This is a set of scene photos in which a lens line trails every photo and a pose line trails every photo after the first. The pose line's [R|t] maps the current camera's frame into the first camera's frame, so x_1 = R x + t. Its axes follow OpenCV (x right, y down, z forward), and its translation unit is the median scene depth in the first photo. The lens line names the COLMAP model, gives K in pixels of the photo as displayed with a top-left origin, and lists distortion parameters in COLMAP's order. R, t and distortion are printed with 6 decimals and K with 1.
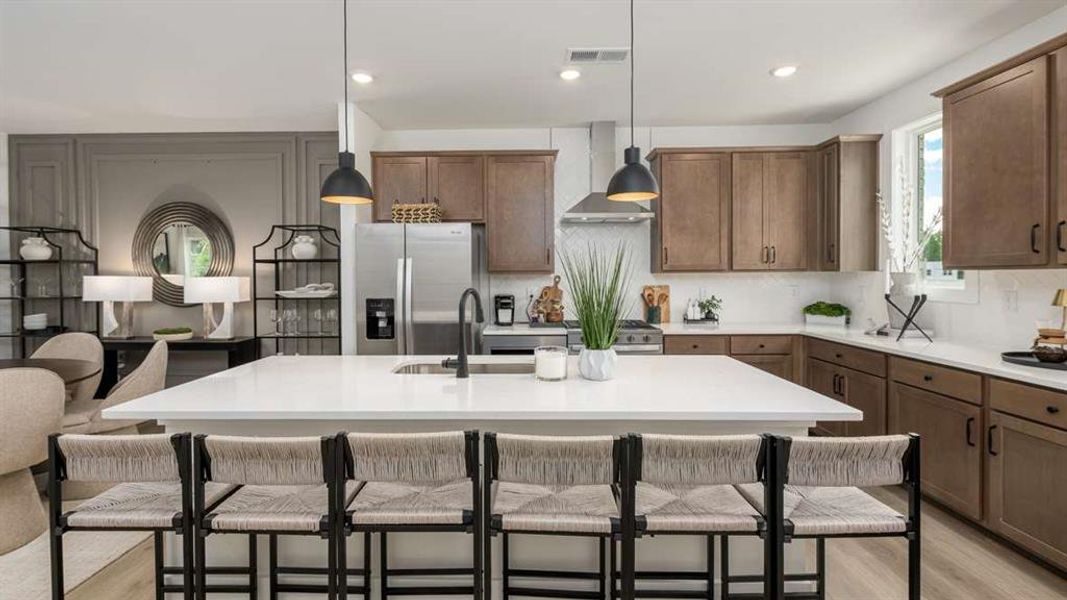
lens RADIAL K [[470.7, 0, 527.3], [0, 470.7, 283.0], [0, 0, 1]] dist [-0.002211, -0.005744]
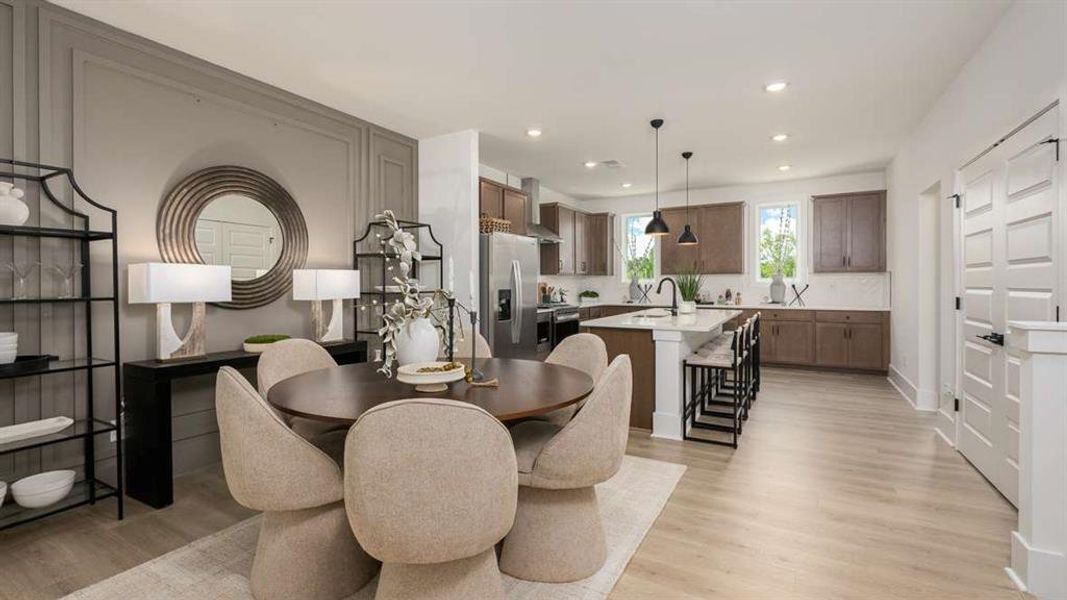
lens RADIAL K [[470.7, 0, 541.9], [0, 470.7, 285.6], [0, 0, 1]] dist [-0.002211, -0.005744]
pose [[0.471962, -0.004284, 0.881608, -1.284251], [0.017357, 0.999840, -0.004434, 0.025146], [-0.881448, 0.017395, 0.471961, 0.236646]]
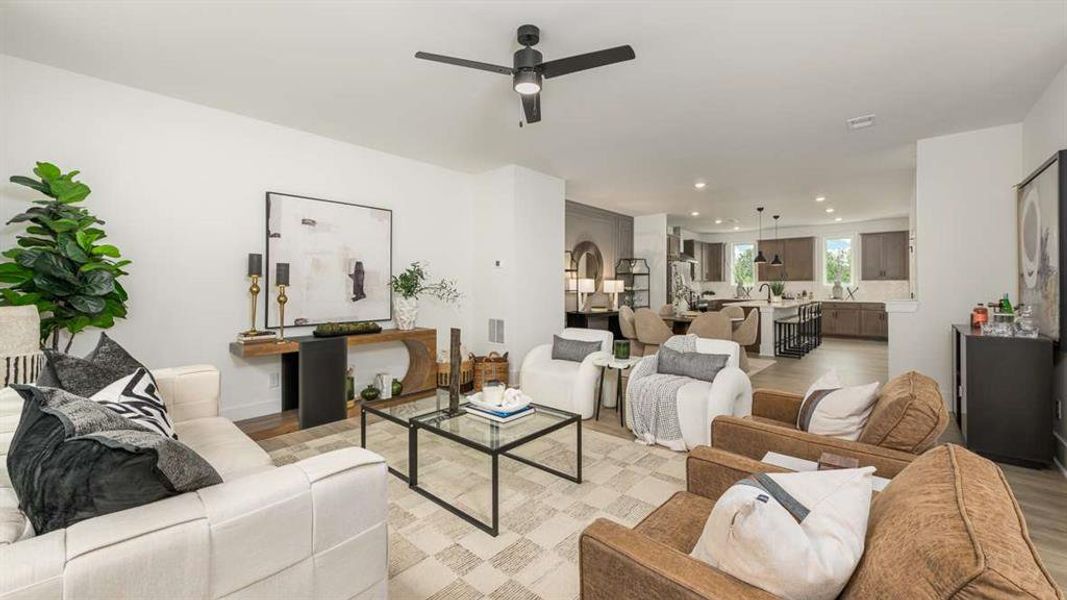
lens RADIAL K [[411.8, 0, 540.9], [0, 411.8, 283.8], [0, 0, 1]] dist [-0.006230, -0.000115]
pose [[0.652089, 0.005382, 0.758123, -2.344654], [0.012149, 0.999772, -0.017547, 0.029453], [-0.758045, 0.020653, 0.651875, 0.035947]]
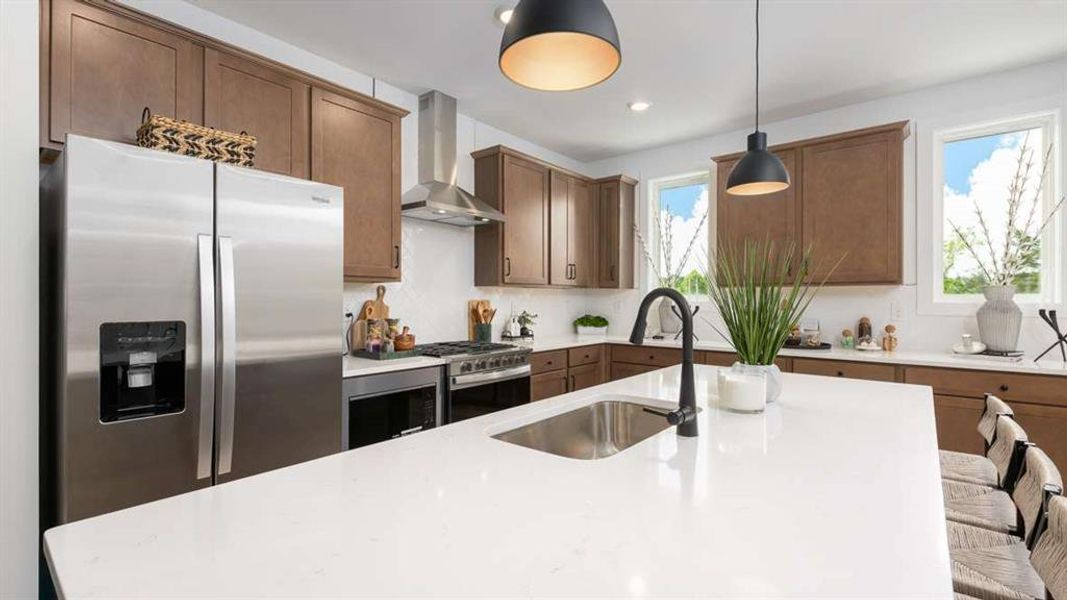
lens RADIAL K [[470.7, 0, 539.4], [0, 470.7, 298.8], [0, 0, 1]] dist [-0.002211, -0.005744]
pose [[0.620297, 0.008755, 0.784318, -0.375535], [0.006516, 0.999846, -0.016314, 0.019013], [-0.784340, 0.015230, 0.620144, 0.393731]]
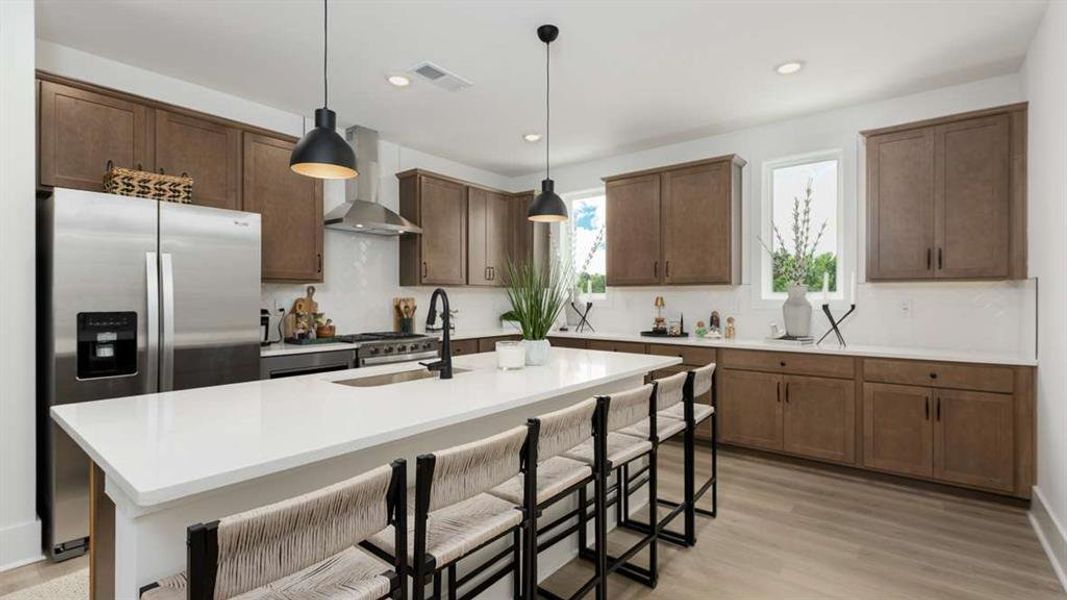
lens RADIAL K [[470.7, 0, 542.9], [0, 470.7, 300.6], [0, 0, 1]] dist [-0.002211, -0.005744]
pose [[0.599937, 0.001732, 0.800045, -0.411129], [0.008896, 0.999921, -0.008836, 0.025106], [-0.799998, 0.012418, 0.599874, 0.130673]]
